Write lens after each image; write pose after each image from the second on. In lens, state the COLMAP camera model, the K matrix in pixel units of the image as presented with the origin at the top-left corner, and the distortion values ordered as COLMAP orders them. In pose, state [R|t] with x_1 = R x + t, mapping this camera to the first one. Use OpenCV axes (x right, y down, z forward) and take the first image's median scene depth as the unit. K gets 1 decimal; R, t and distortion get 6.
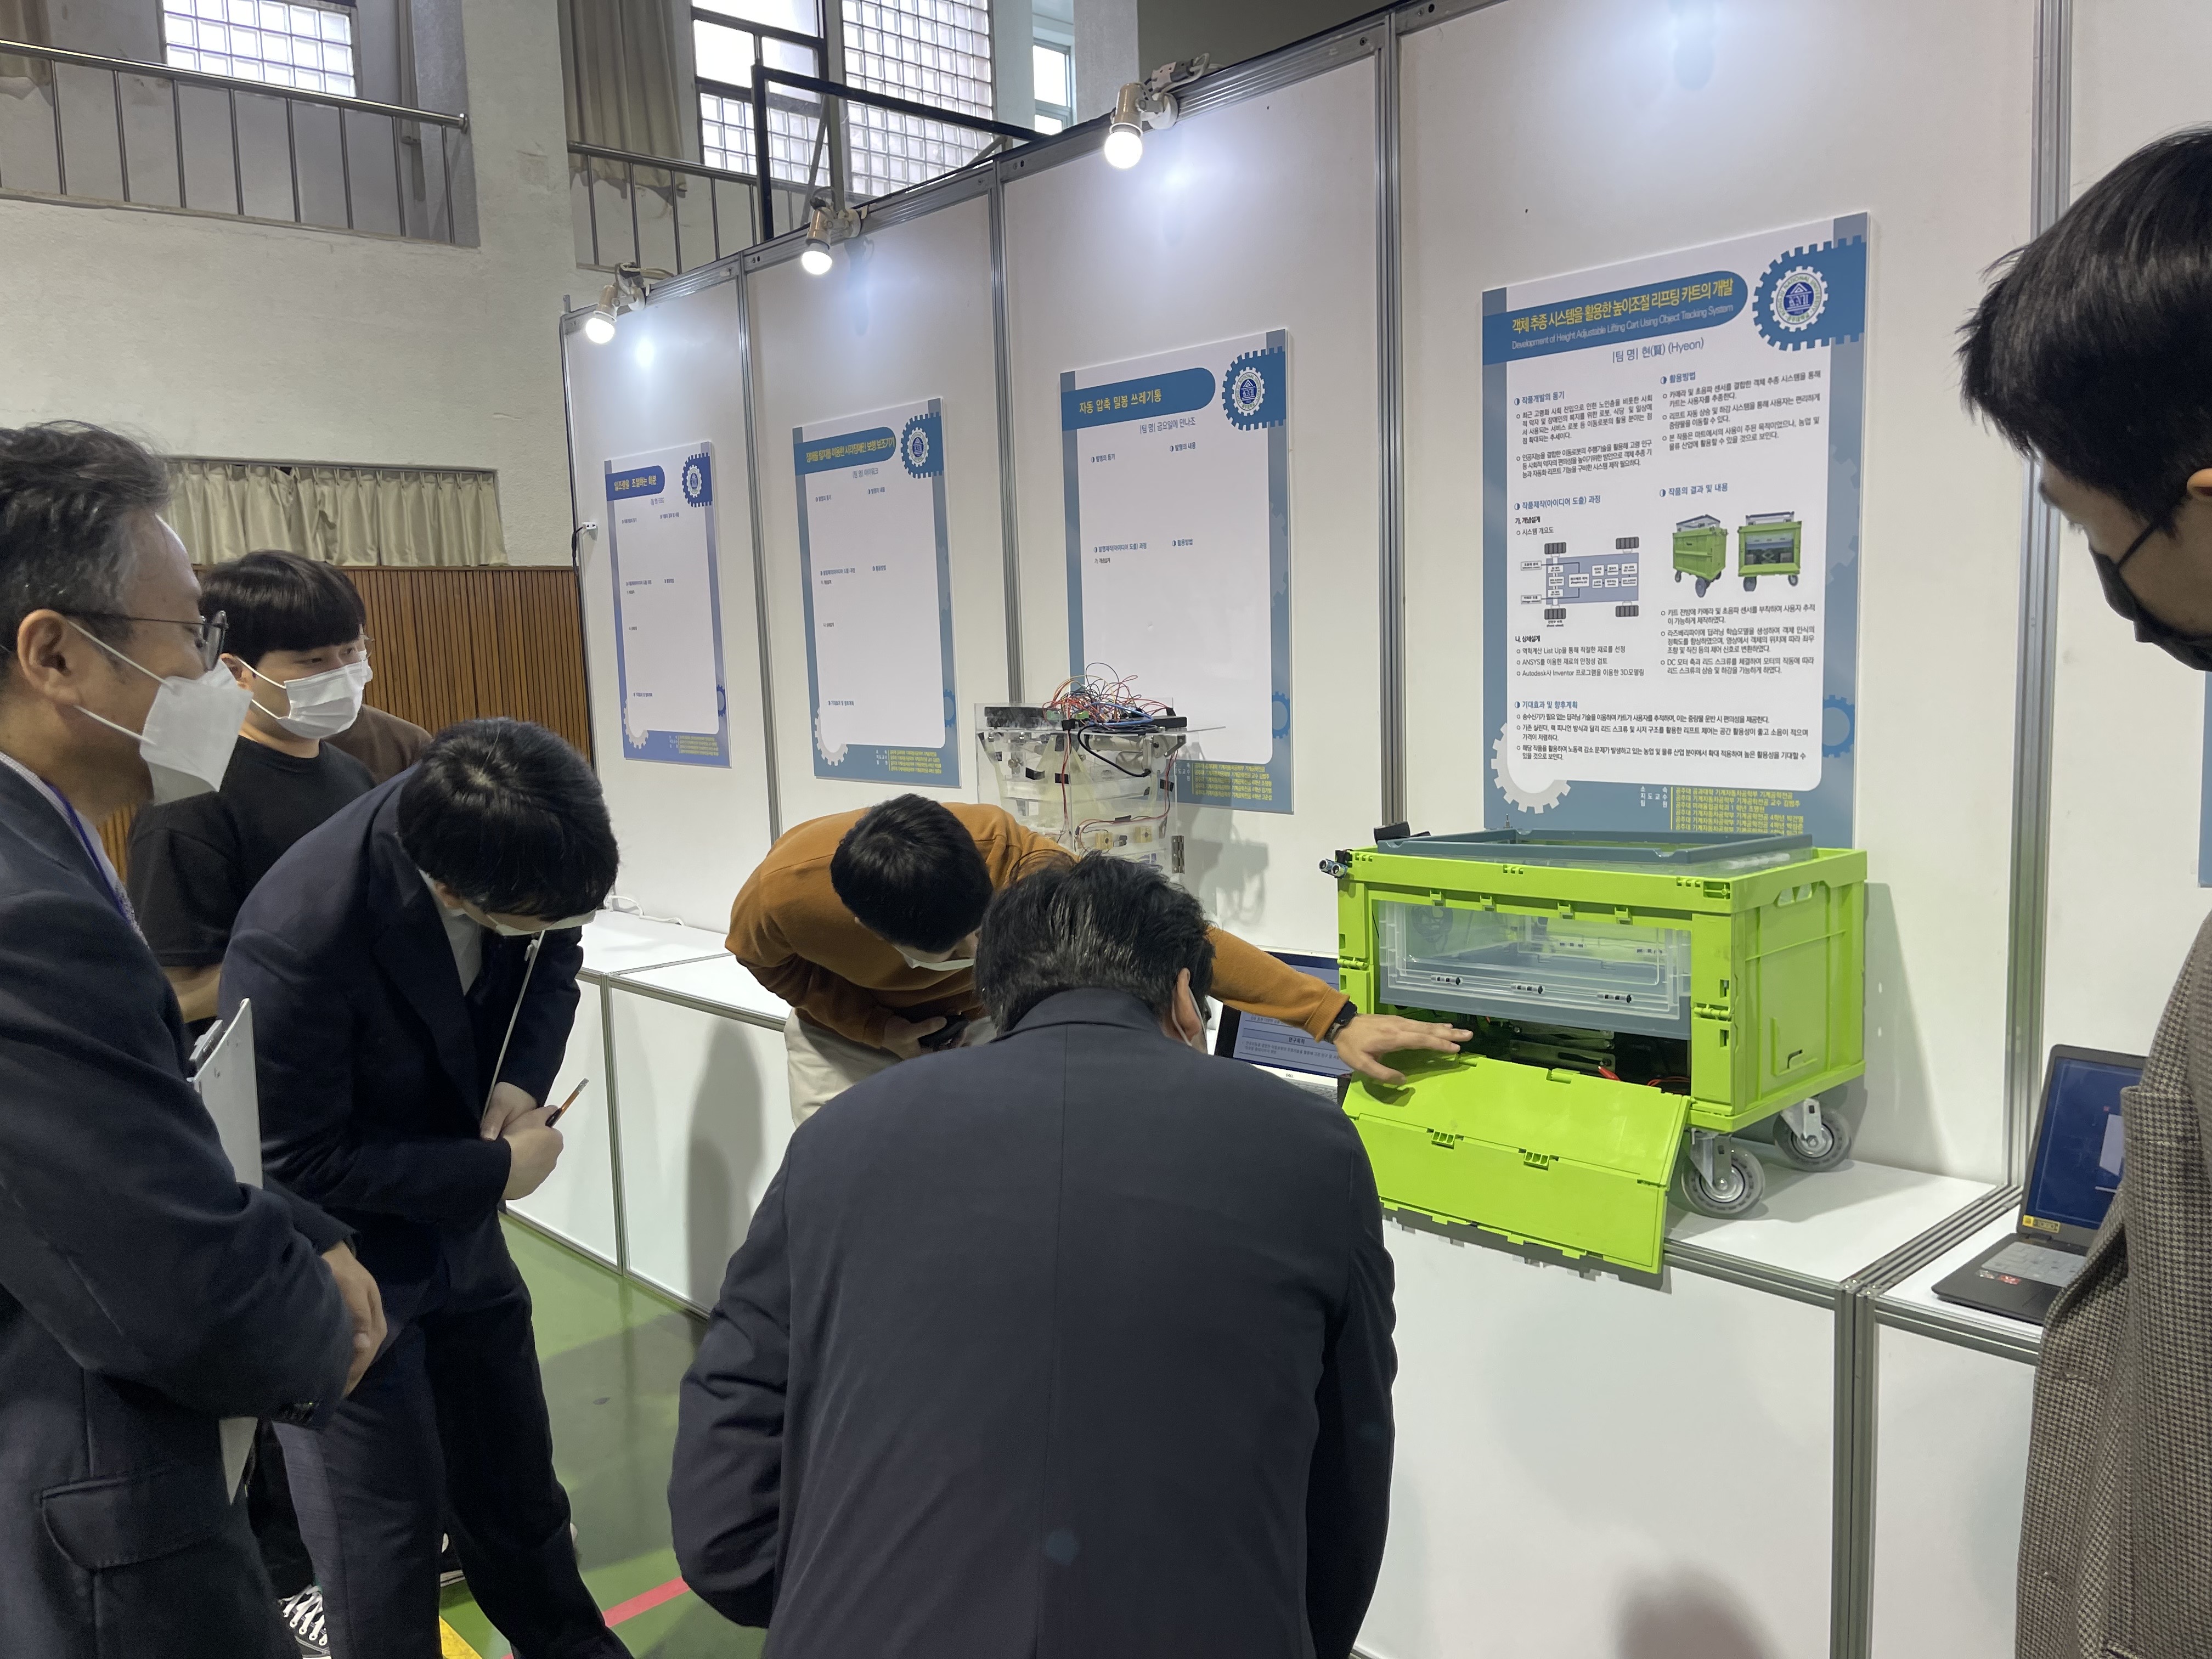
lens RADIAL K [[1723.3, 0, 1105.2], [0, 1723.3, 834.5], [0, 0, 1]] dist [0.063696, -0.088599]
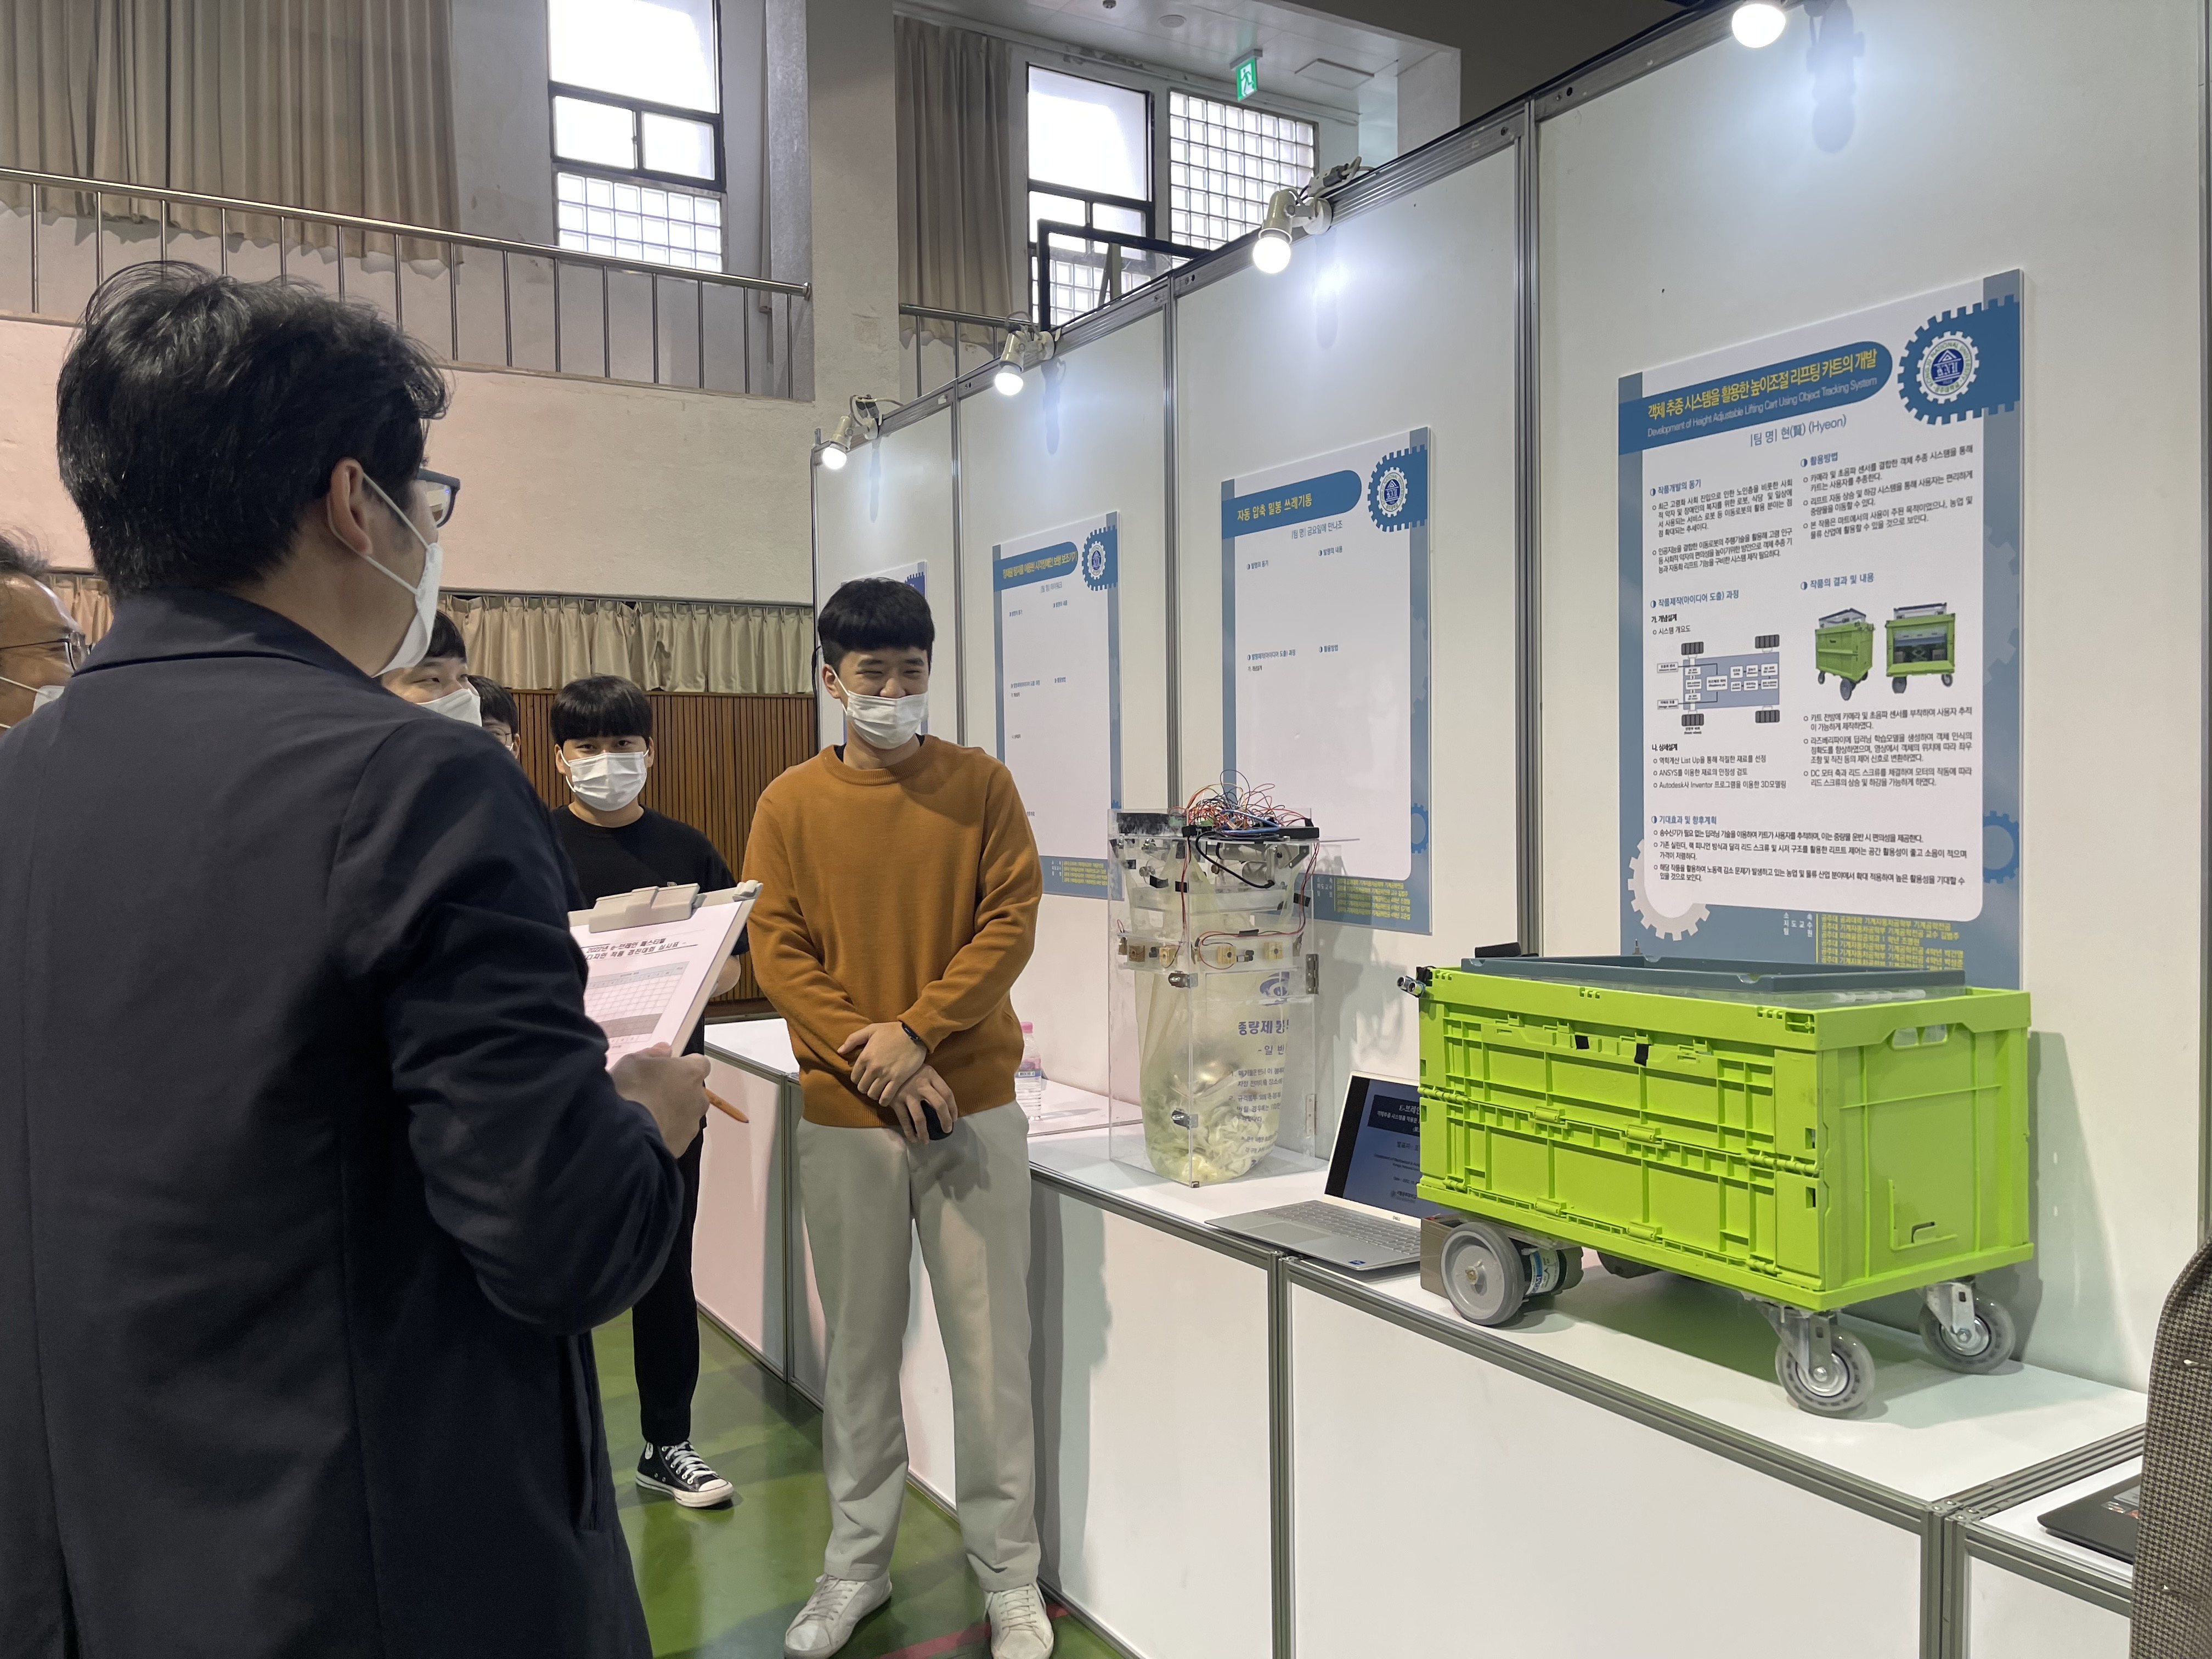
lens RADIAL K [[1723.3, 0, 1084.5], [0, 1723.3, 814.6], [0, 0, 1]] dist [0.063696, -0.088599]
pose [[0.977384, 0.025393, -0.209943, 0.134930], [-0.044737, 0.995123, -0.087910, 0.015416], [0.206687, 0.095314, 0.973753, 0.052488]]
